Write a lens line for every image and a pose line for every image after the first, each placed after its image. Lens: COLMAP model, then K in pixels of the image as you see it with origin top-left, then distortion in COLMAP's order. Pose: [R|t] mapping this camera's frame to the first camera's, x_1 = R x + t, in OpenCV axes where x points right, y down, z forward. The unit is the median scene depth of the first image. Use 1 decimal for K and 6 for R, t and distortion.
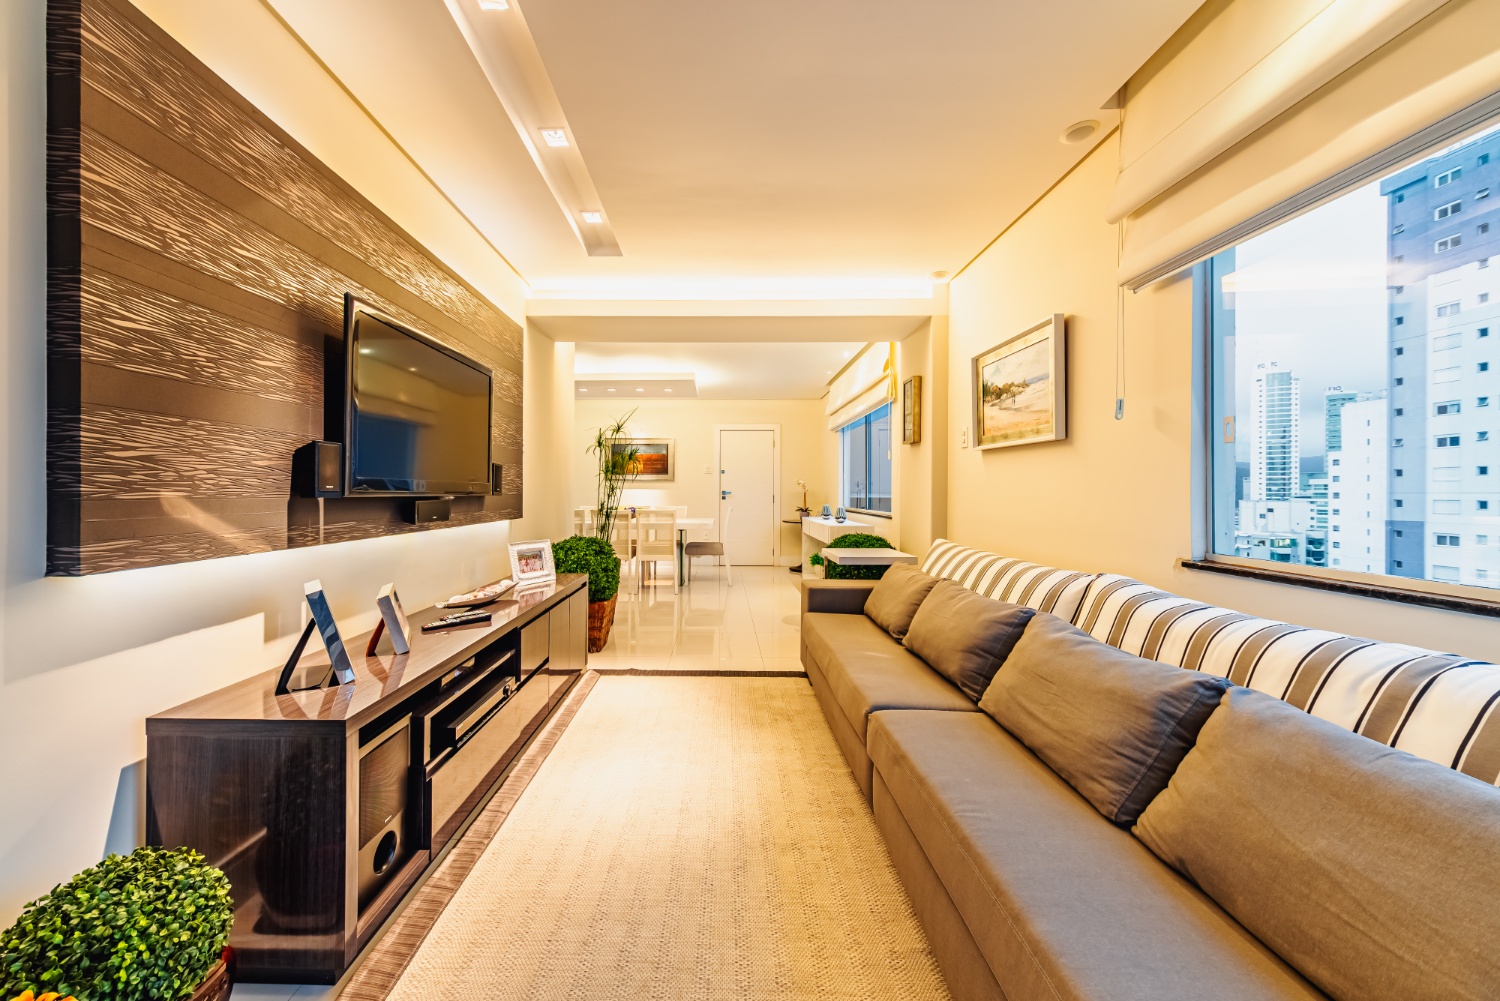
lens RADIAL K [[517.2, 0, 746.0], [0, 517.2, 492.2], [0, 0, 1]] dist [0.000550, 0.000001]
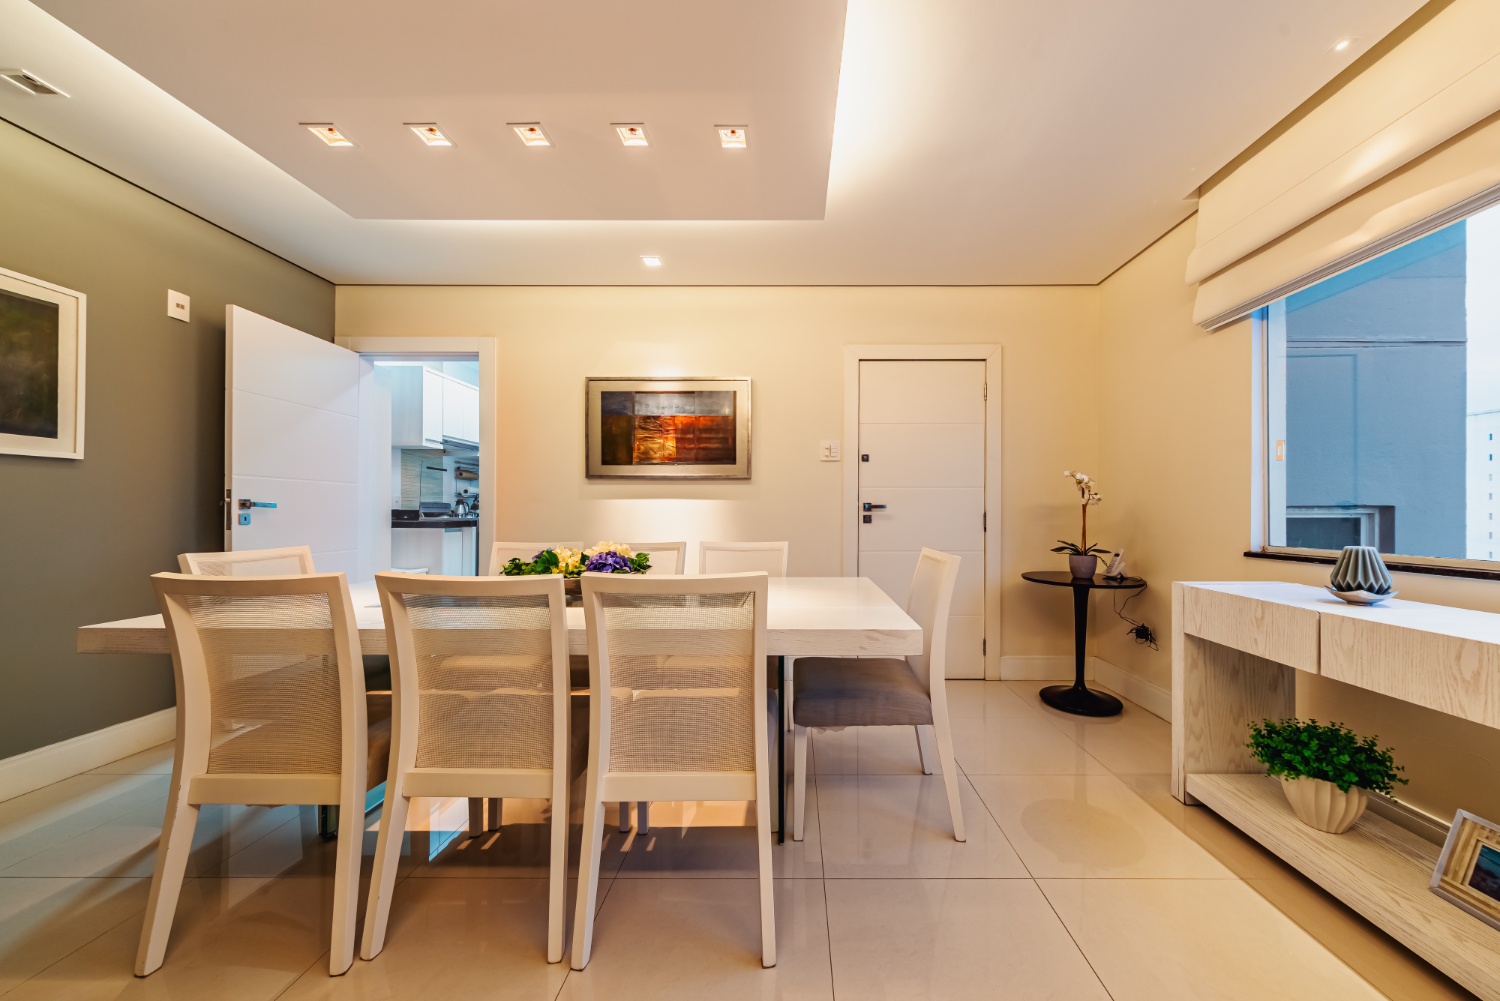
lens RADIAL K [[524.7, 0, 823.2], [0, 524.7, 509.6], [0, 0, 1]] dist [0.000080, 0.000001]
pose [[0.999928, -0.001272, 0.011945, -0.085877], [0.001347, 0.999979, -0.006278, 0.005638], [-0.011937, 0.006294, 0.999909, 0.578811]]
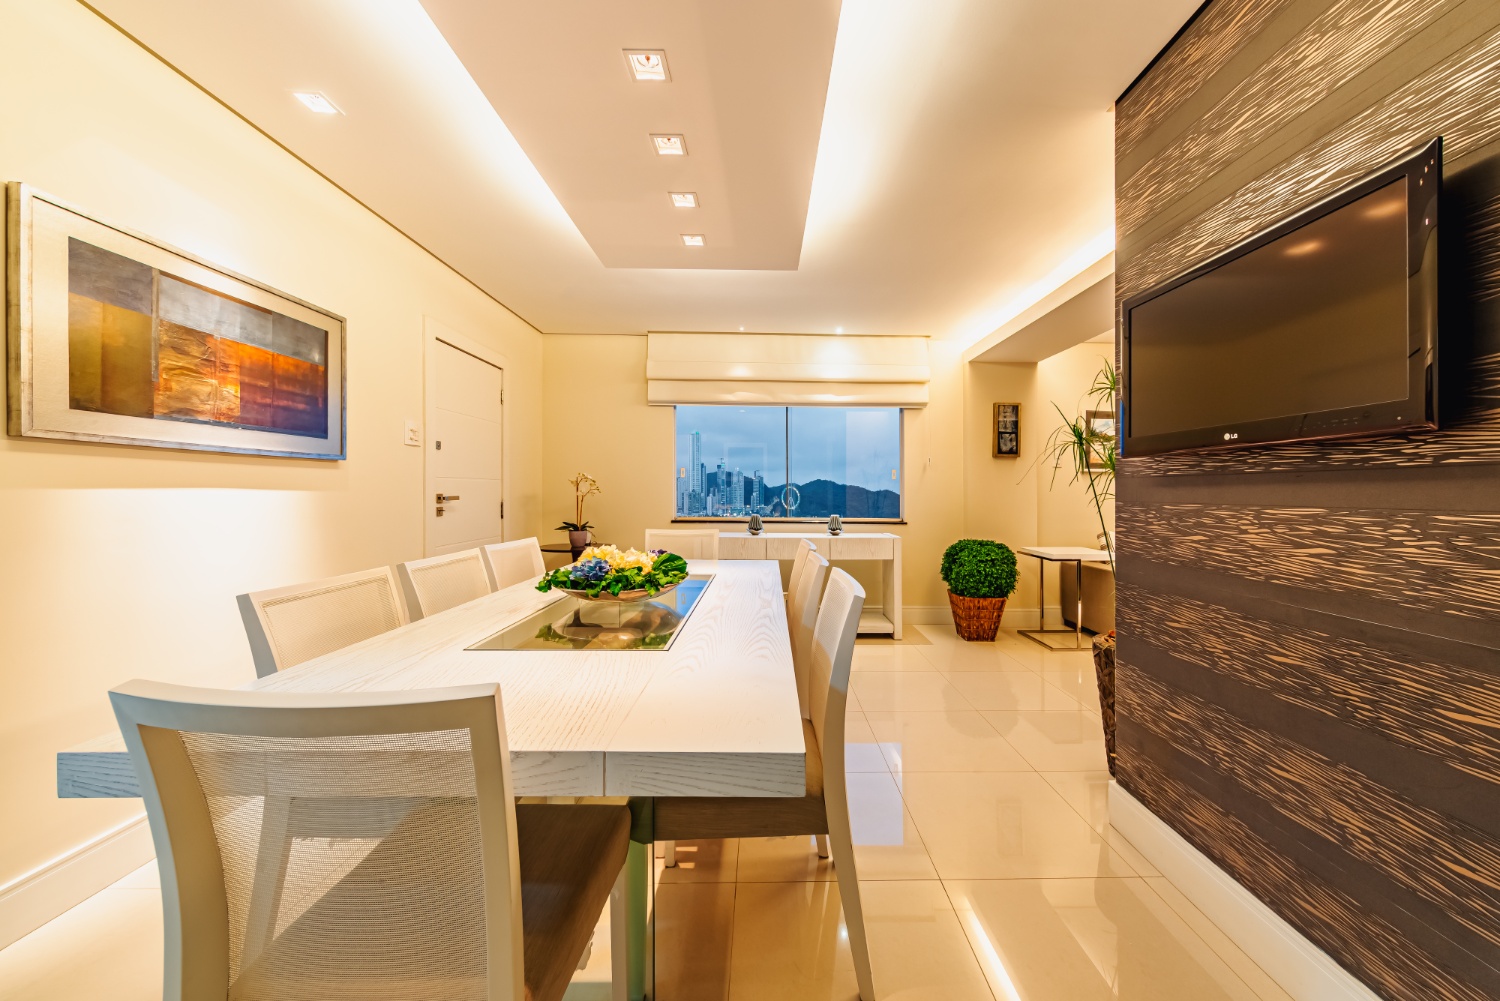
lens RADIAL K [[517.2, 0, 746.0], [0, 517.2, 492.2], [0, 0, 1]] dist [0.000550, 0.000001]
pose [[0.029042, -0.001165, 0.999578, -0.437609], [-0.004654, 0.999988, 0.001300, -0.005979], [-0.999567, -0.004690, 0.029036, 0.767739]]
